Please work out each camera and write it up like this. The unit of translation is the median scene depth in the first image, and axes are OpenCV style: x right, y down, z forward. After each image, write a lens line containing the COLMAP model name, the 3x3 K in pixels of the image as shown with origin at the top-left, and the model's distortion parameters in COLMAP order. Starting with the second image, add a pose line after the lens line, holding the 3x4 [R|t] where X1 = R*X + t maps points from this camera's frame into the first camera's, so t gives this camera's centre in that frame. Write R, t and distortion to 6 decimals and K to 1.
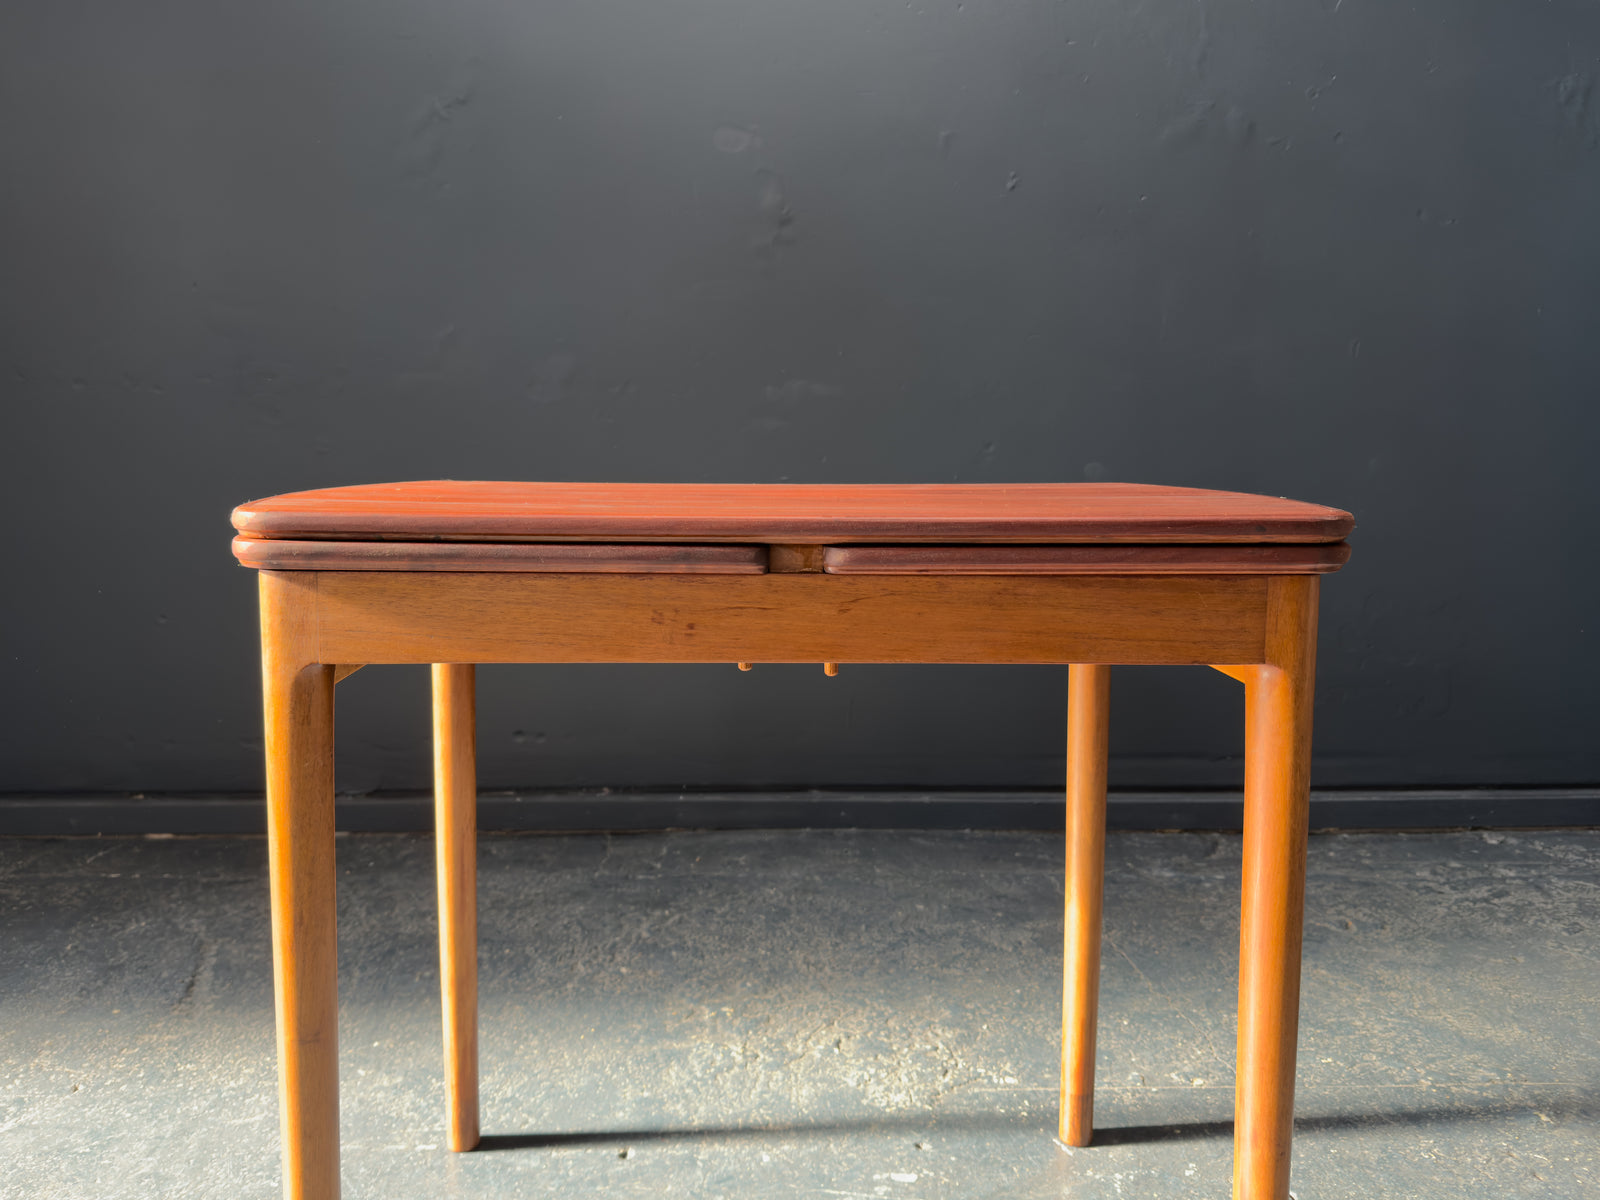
lens RADIAL K [[1215.0, 0, 773.1], [0, 1215.0, 570.9], [0, 0, 1]] dist [-0.020162, -0.001028]
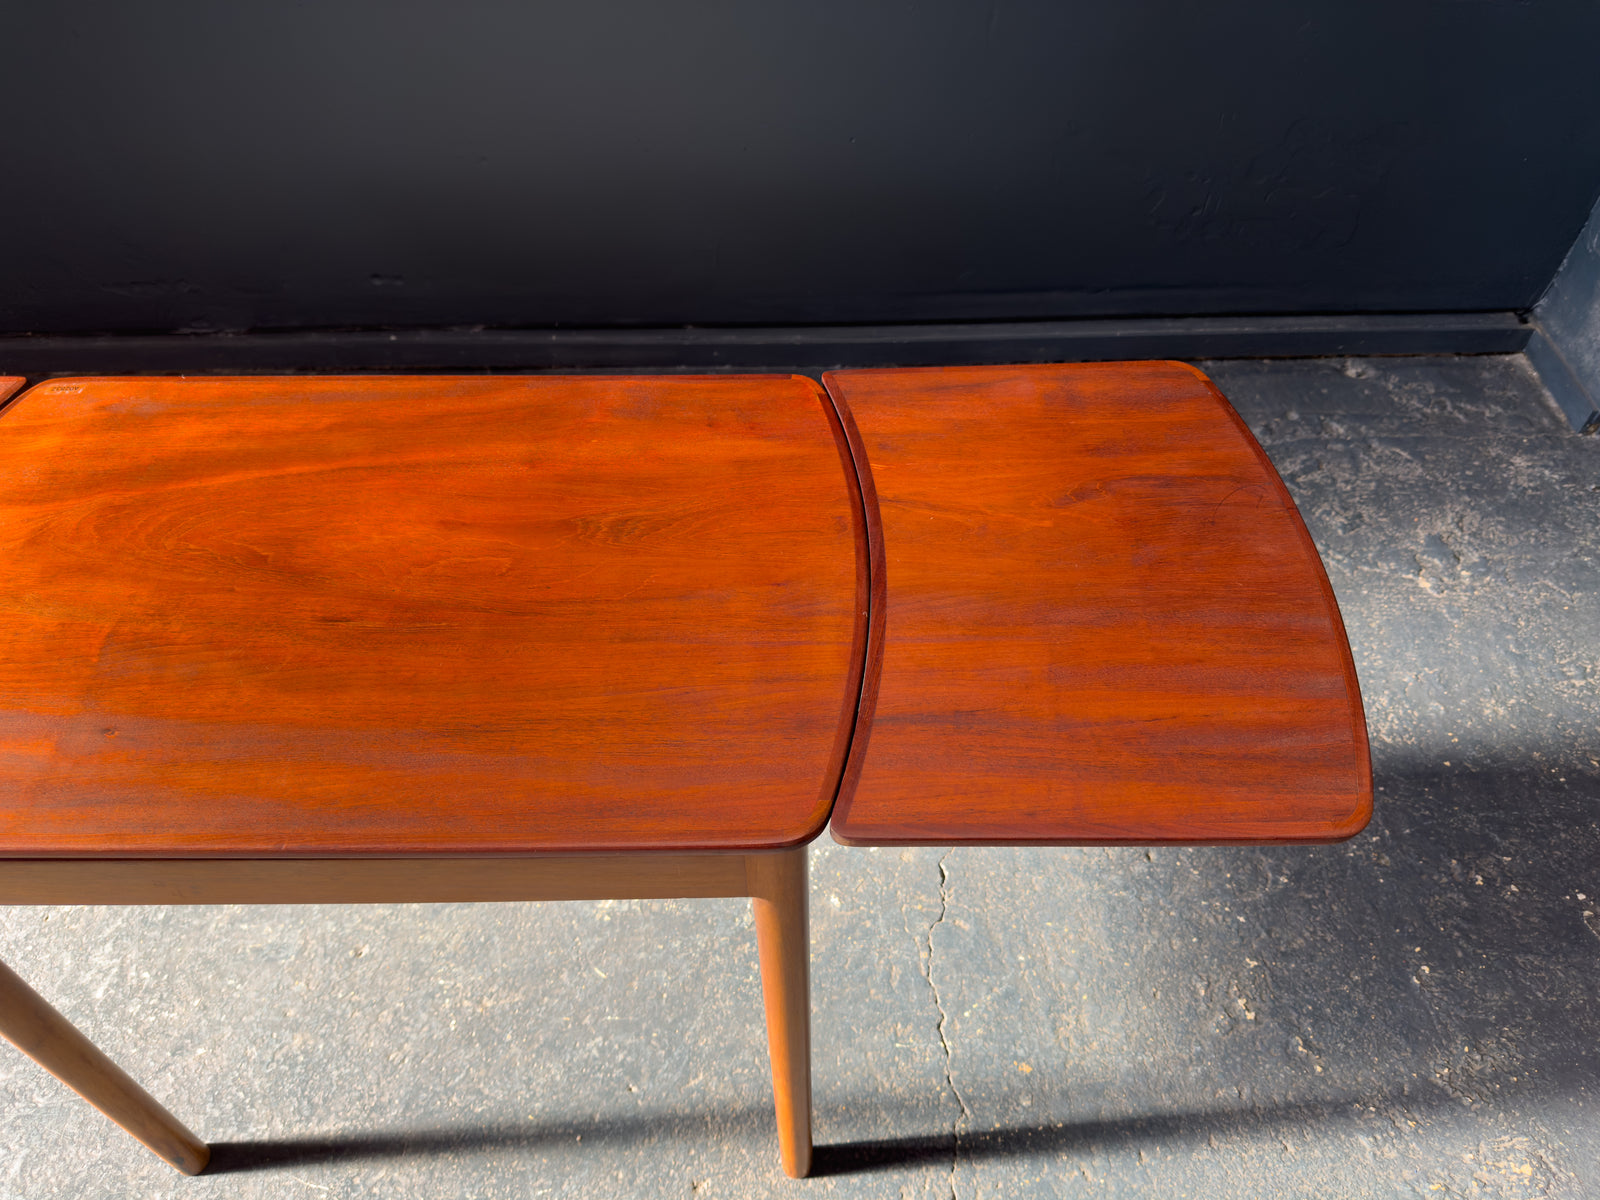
lens RADIAL K [[1137.0, 0, 825.1], [0, 1137.0, 592.0], [0, 0, 1]] dist [0.001609, -0.018401]
pose [[0.999833, 0.004734, -0.017650, 0.251770], [0.007968, 0.756264, 0.654217, -0.401252], [0.016445, -0.654249, 0.756101, 0.212532]]
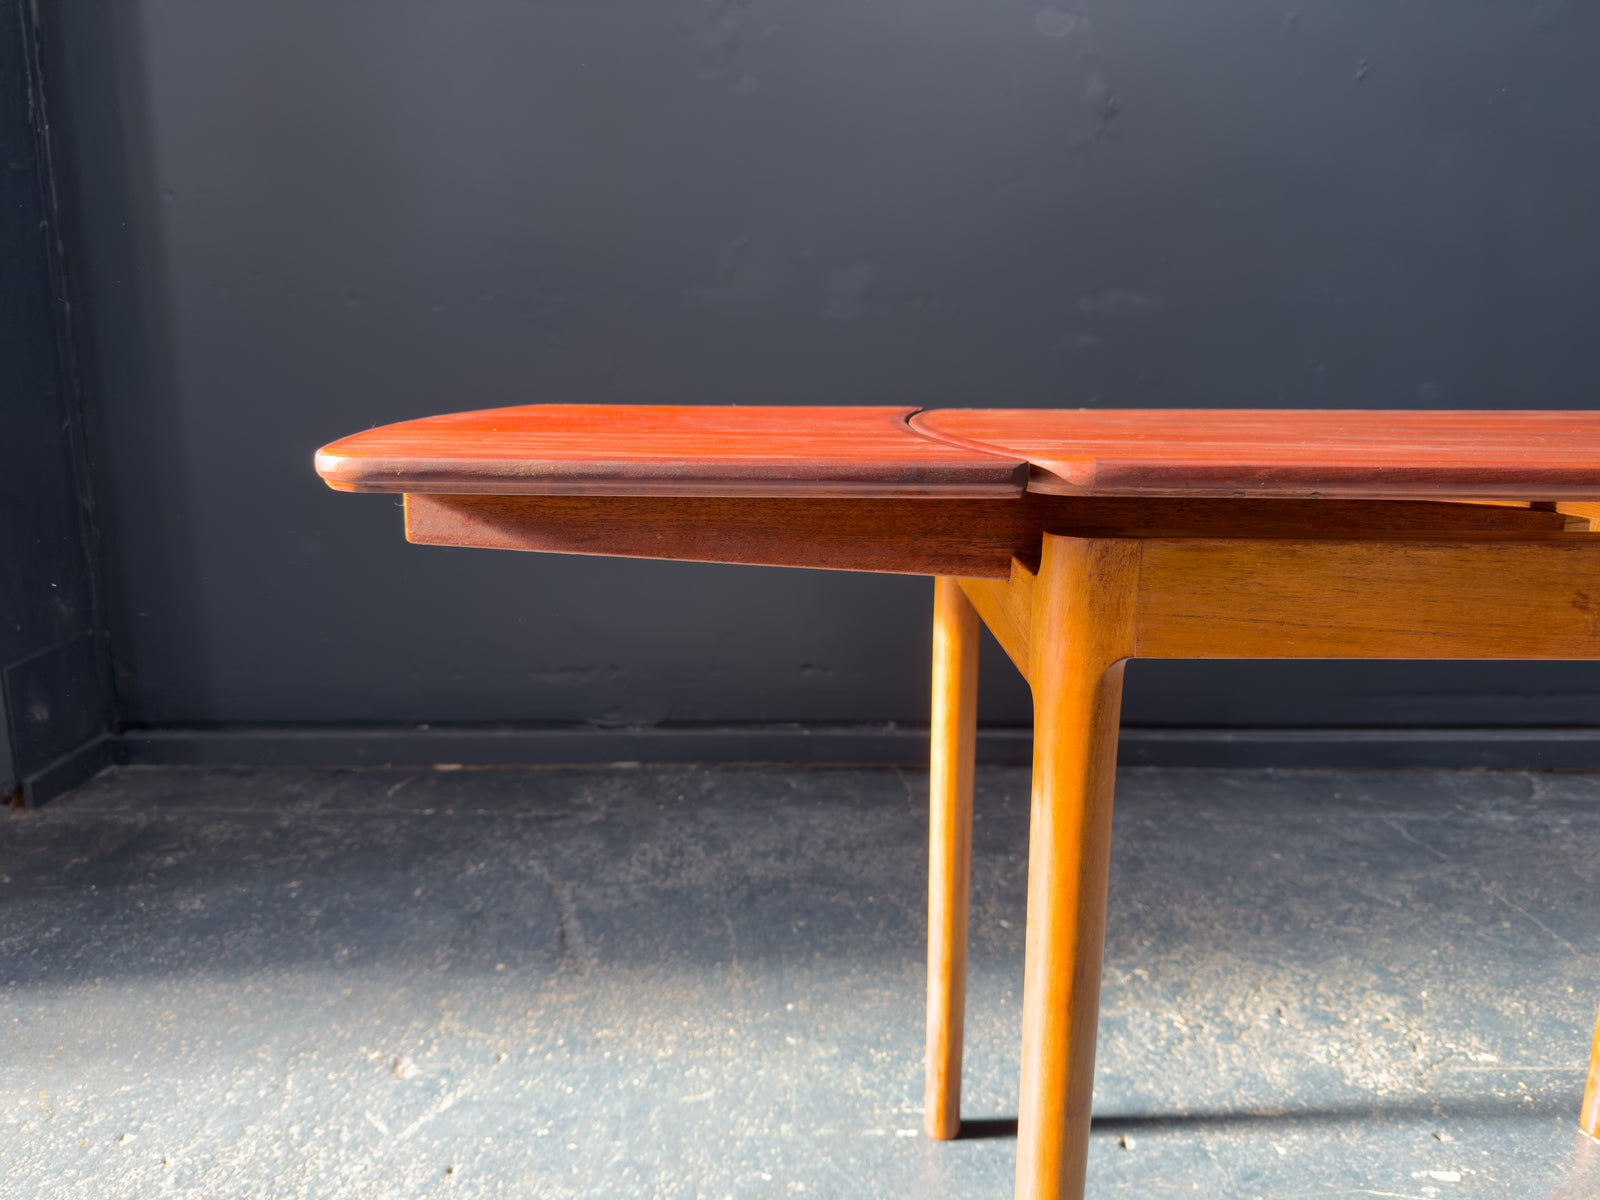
lens RADIAL K [[1137.0, 0, 789.2], [0, 1137.0, 616.6], [0, 0, 1]] dist [0.001609, -0.018401]
pose [[0.999461, 0.005008, -0.032449, -0.291482], [-0.001248, 0.993382, 0.114850, -0.016481], [0.032810, -0.114747, 0.992853, 0.140306]]
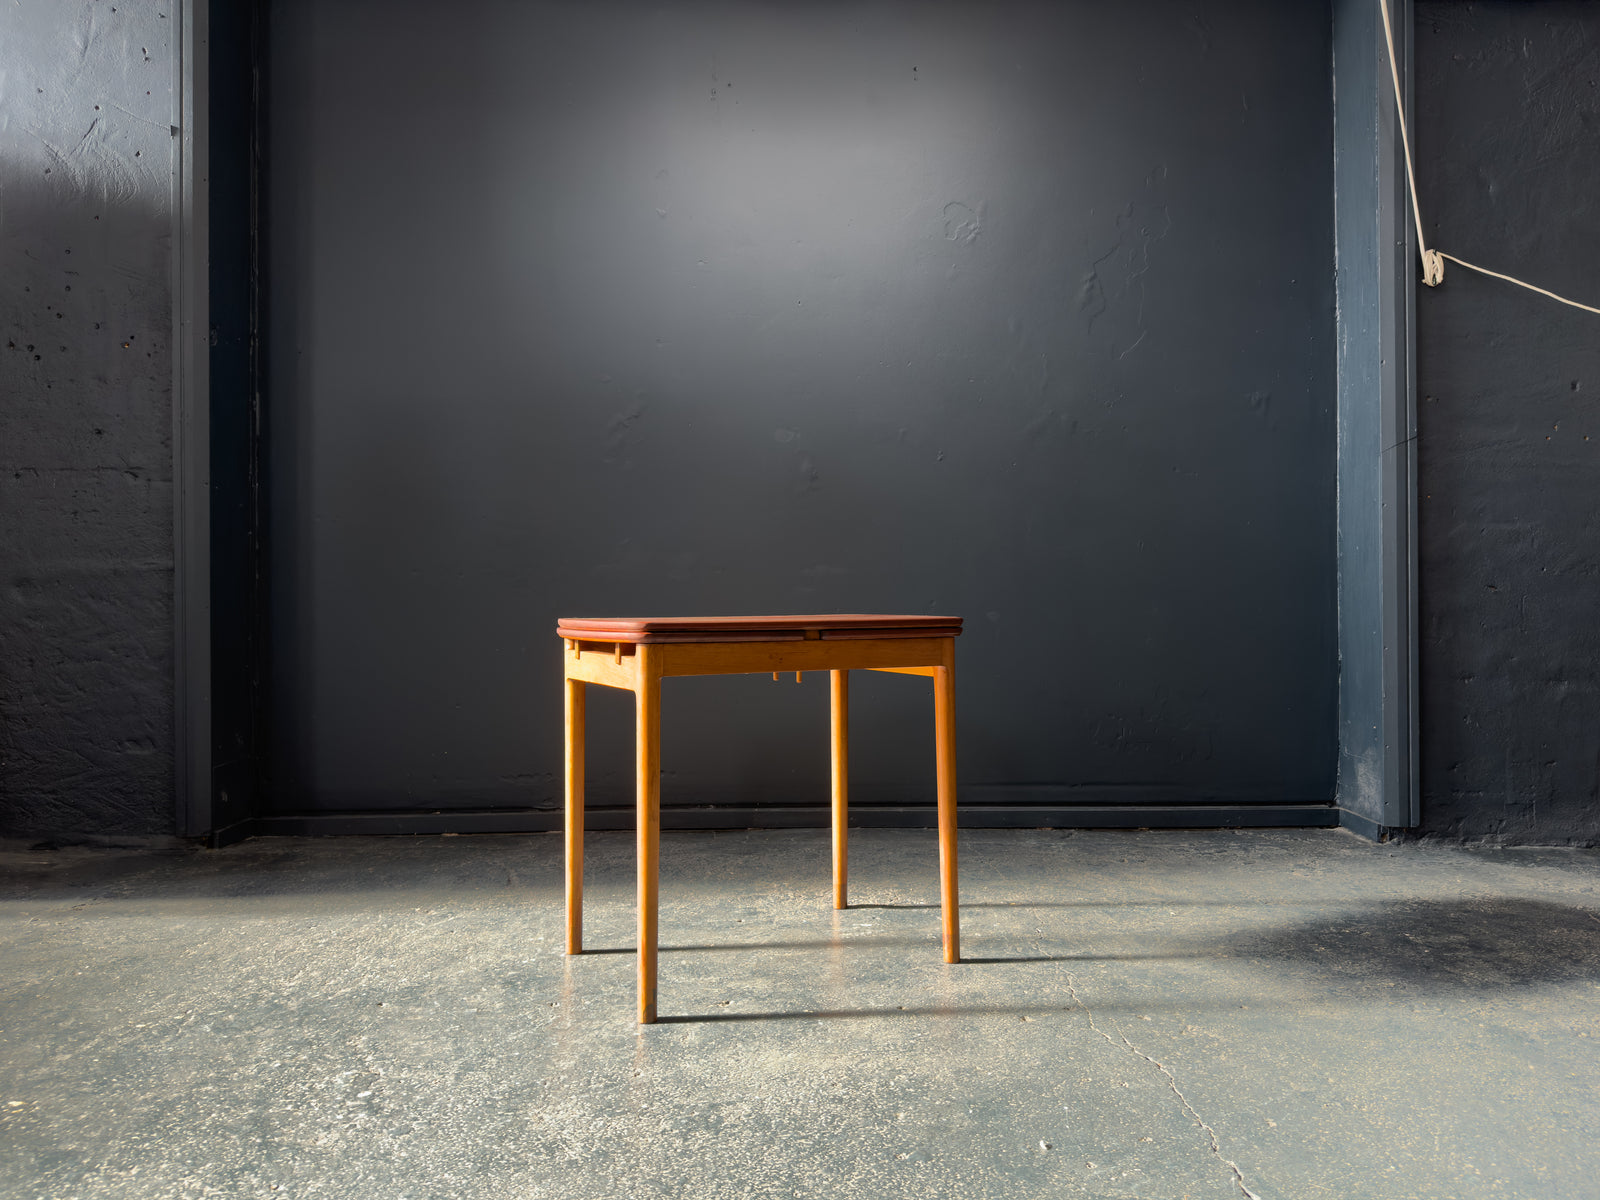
lens RADIAL K [[1137.0, 0, 809.9], [0, 1137.0, 602.3], [0, 0, 1]] dist [0.001609, -0.018401]
pose [[0.999939, -0.008893, -0.006625, 0.018987], [0.008099, 0.993730, -0.111514, 0.112519], [0.007575, 0.111453, 0.993741, -0.920209]]
